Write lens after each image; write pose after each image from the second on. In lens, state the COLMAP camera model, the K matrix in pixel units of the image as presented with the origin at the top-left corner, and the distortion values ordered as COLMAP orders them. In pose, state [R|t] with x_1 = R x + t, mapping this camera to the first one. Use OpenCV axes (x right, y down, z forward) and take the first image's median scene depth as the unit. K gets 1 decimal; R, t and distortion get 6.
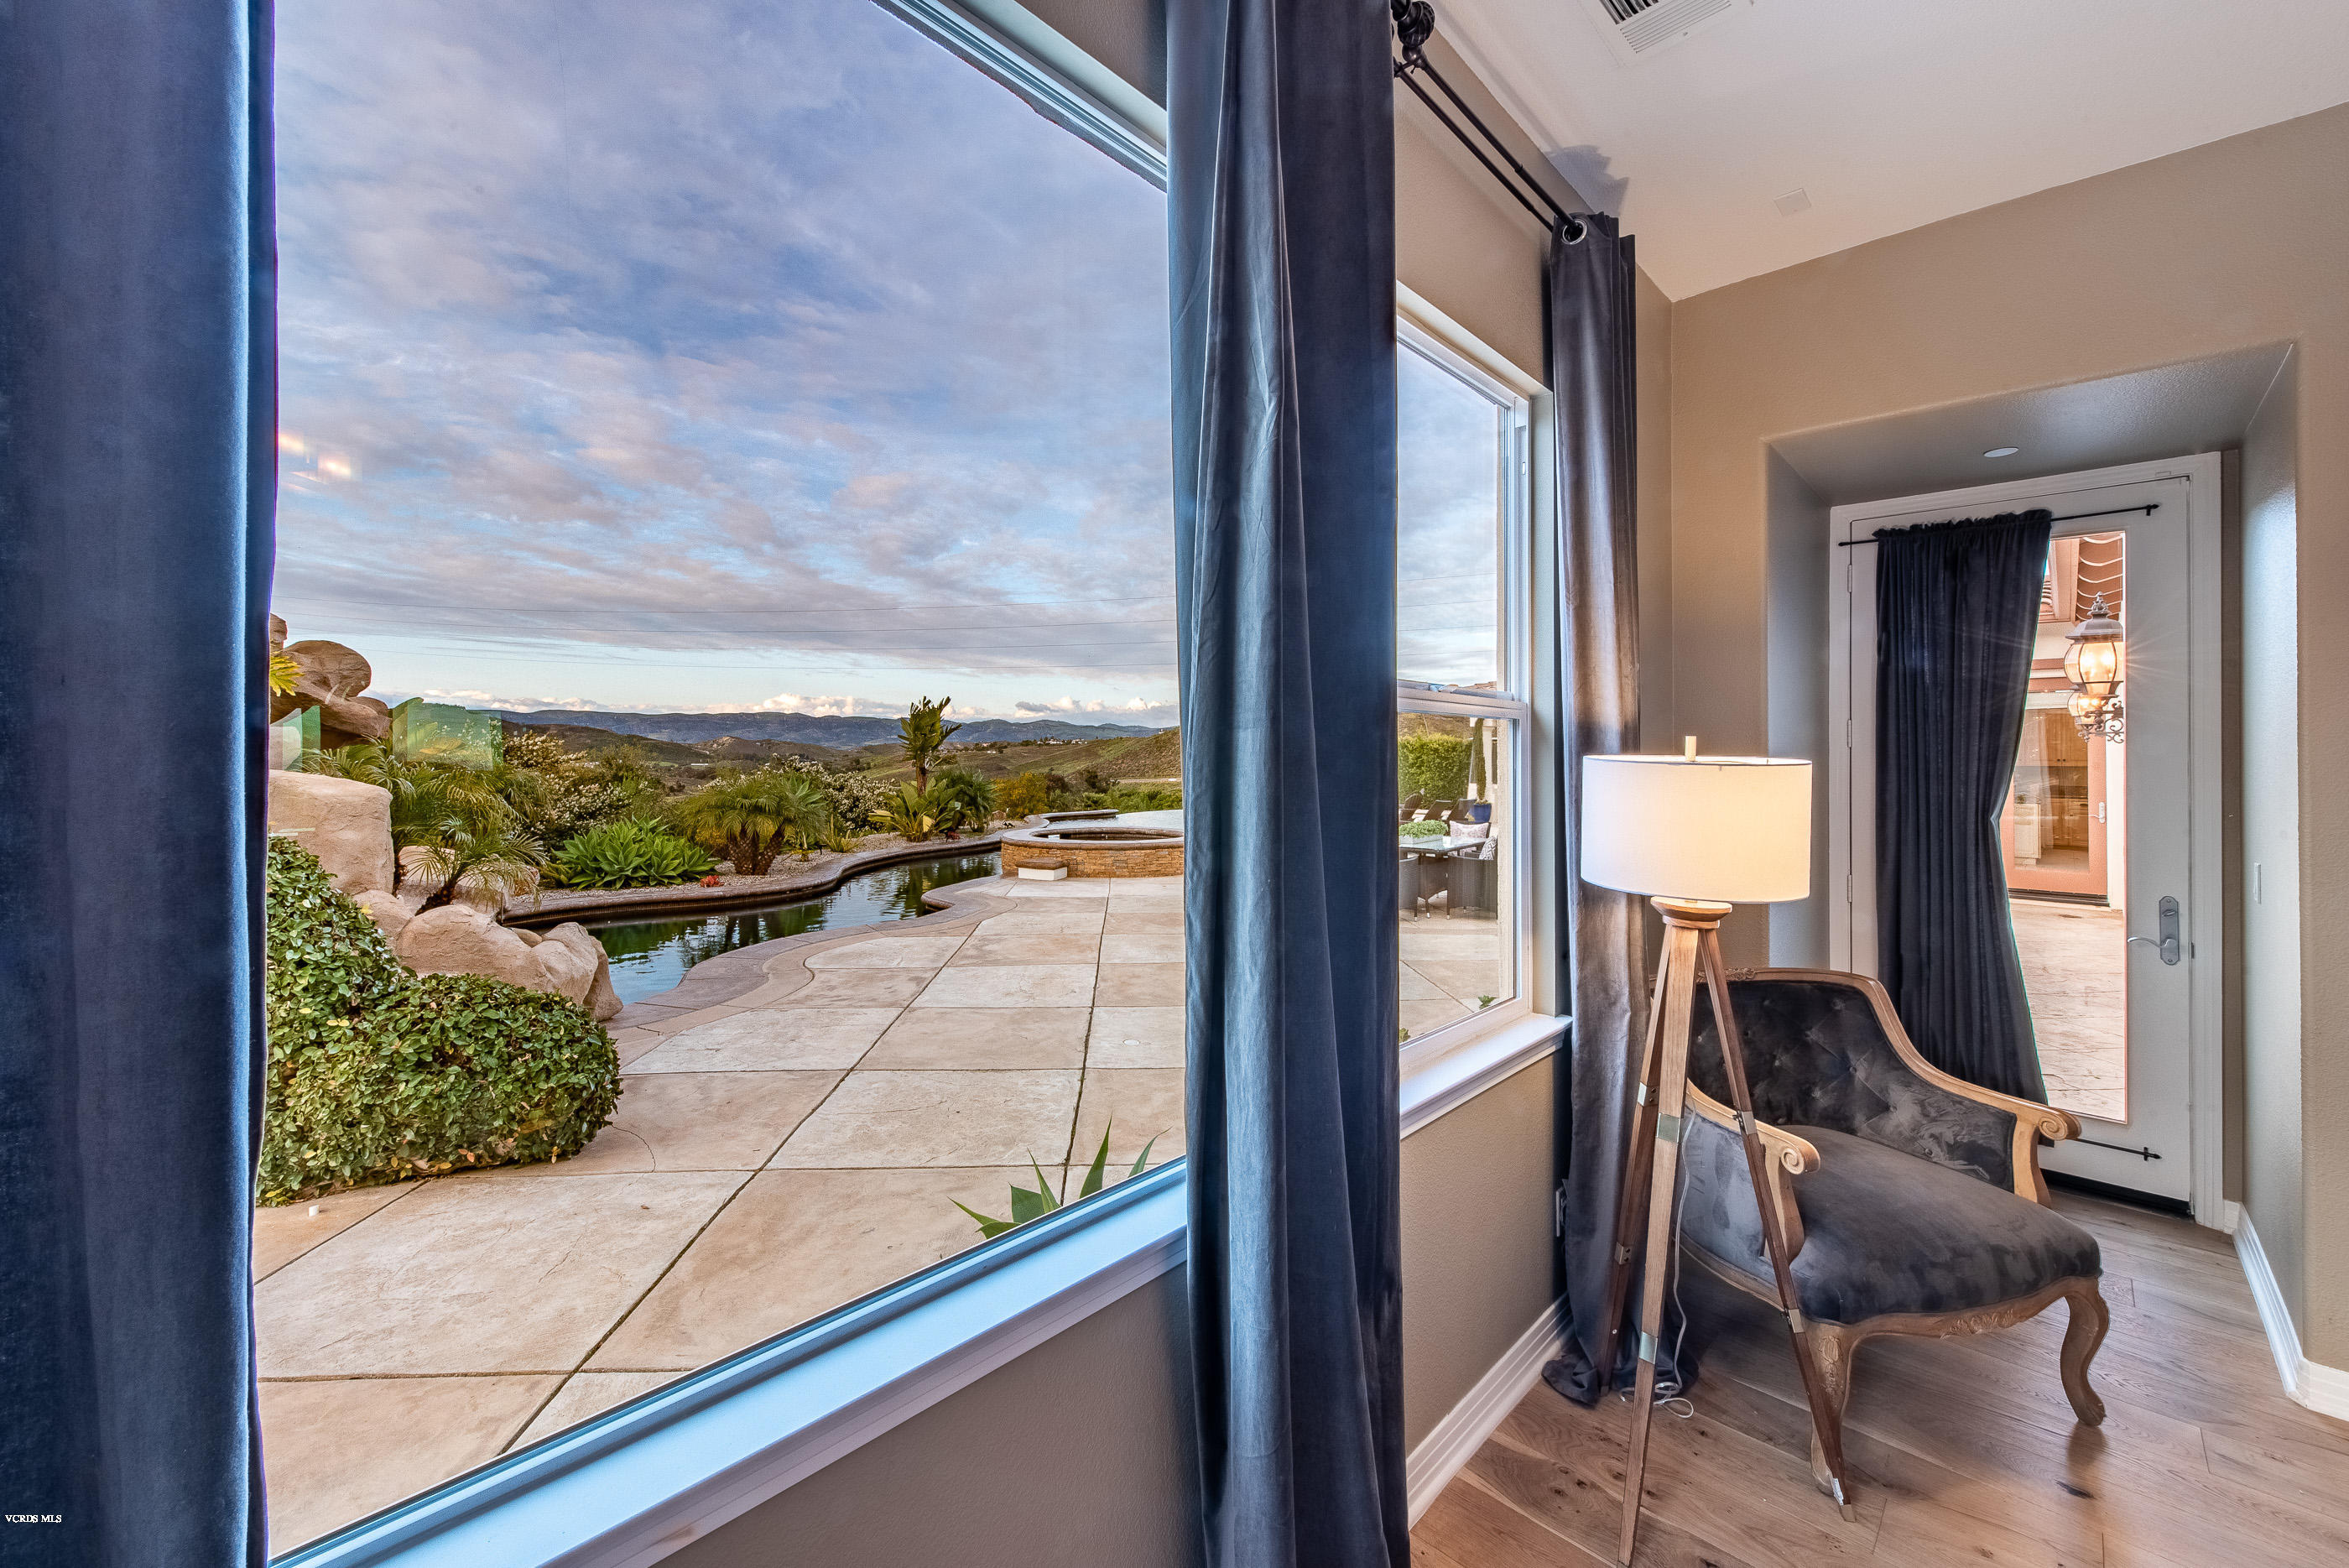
lens RADIAL K [[930.0, 0, 1173.1], [0, 930.0, 769.1], [0, 0, 1]] dist [0.012491, -0.004405]
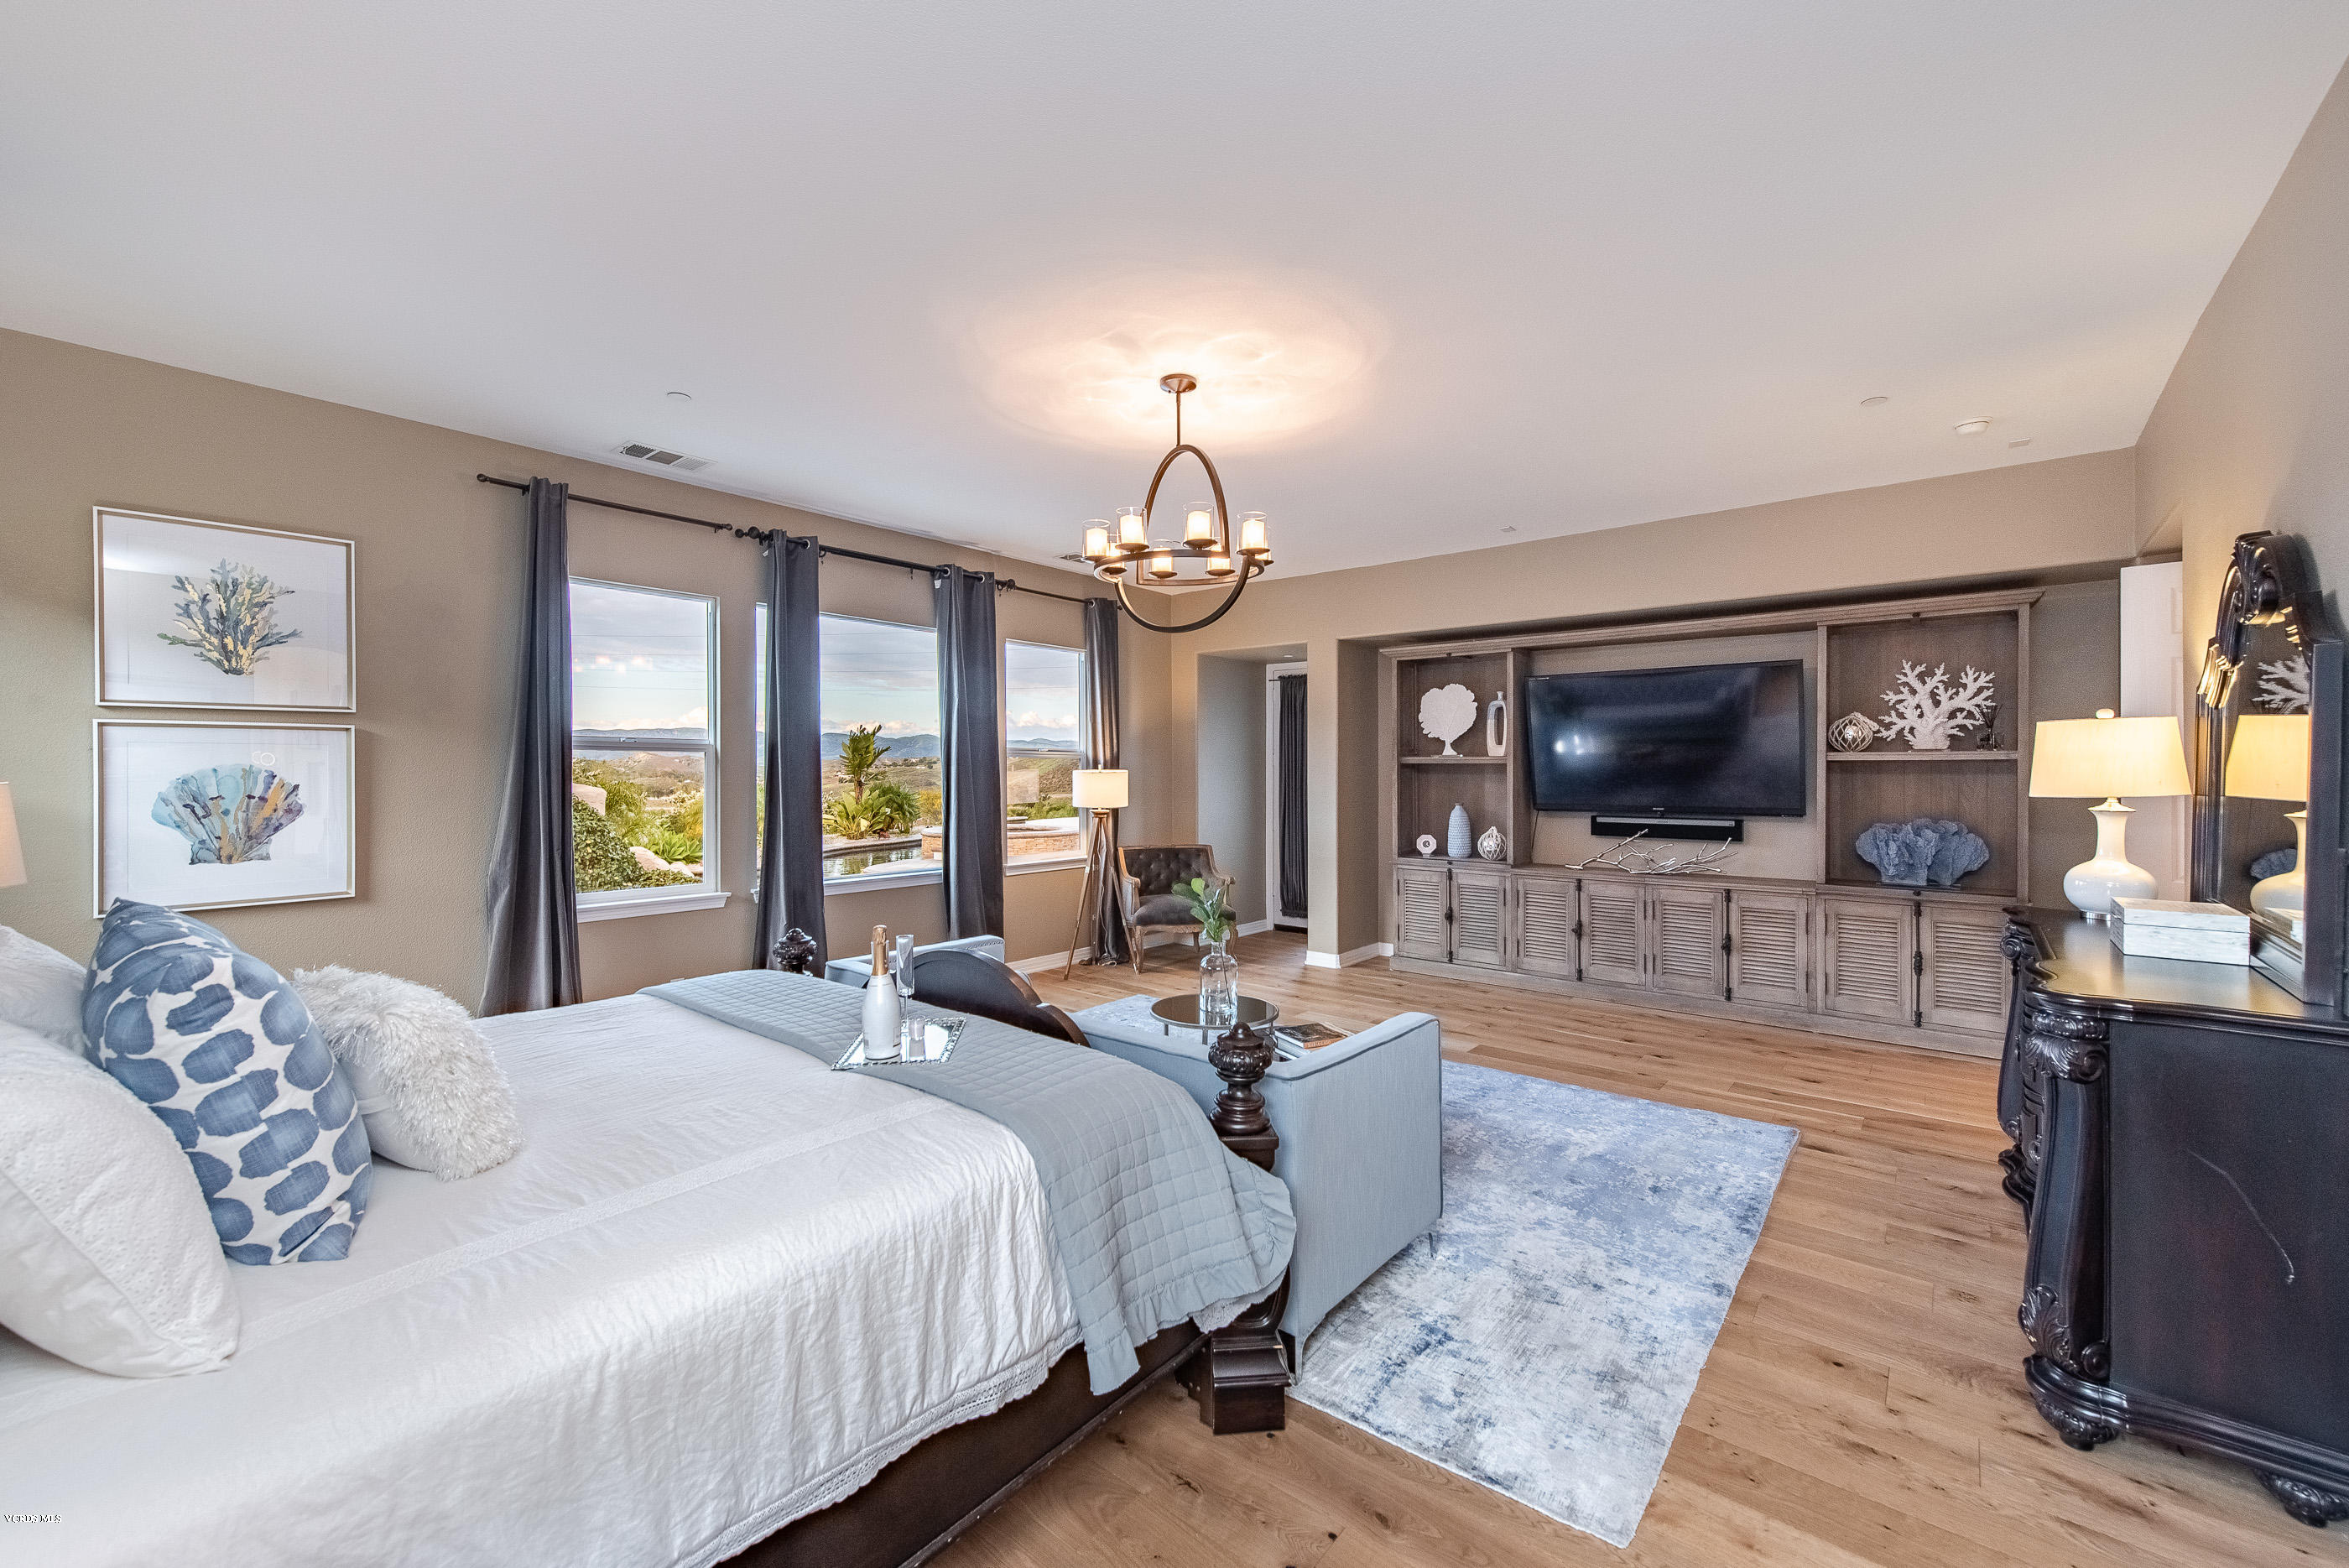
lens RADIAL K [[930.0, 0, 1176.5], [0, 930.0, 779.3], [0, 0, 1]] dist [0.012491, -0.004405]
pose [[0.997155, -0.004633, 0.075231, 0.065070], [0.005035, 0.999974, -0.005166, 0.004857], [-0.075205, 0.005530, 0.997153, -0.293791]]
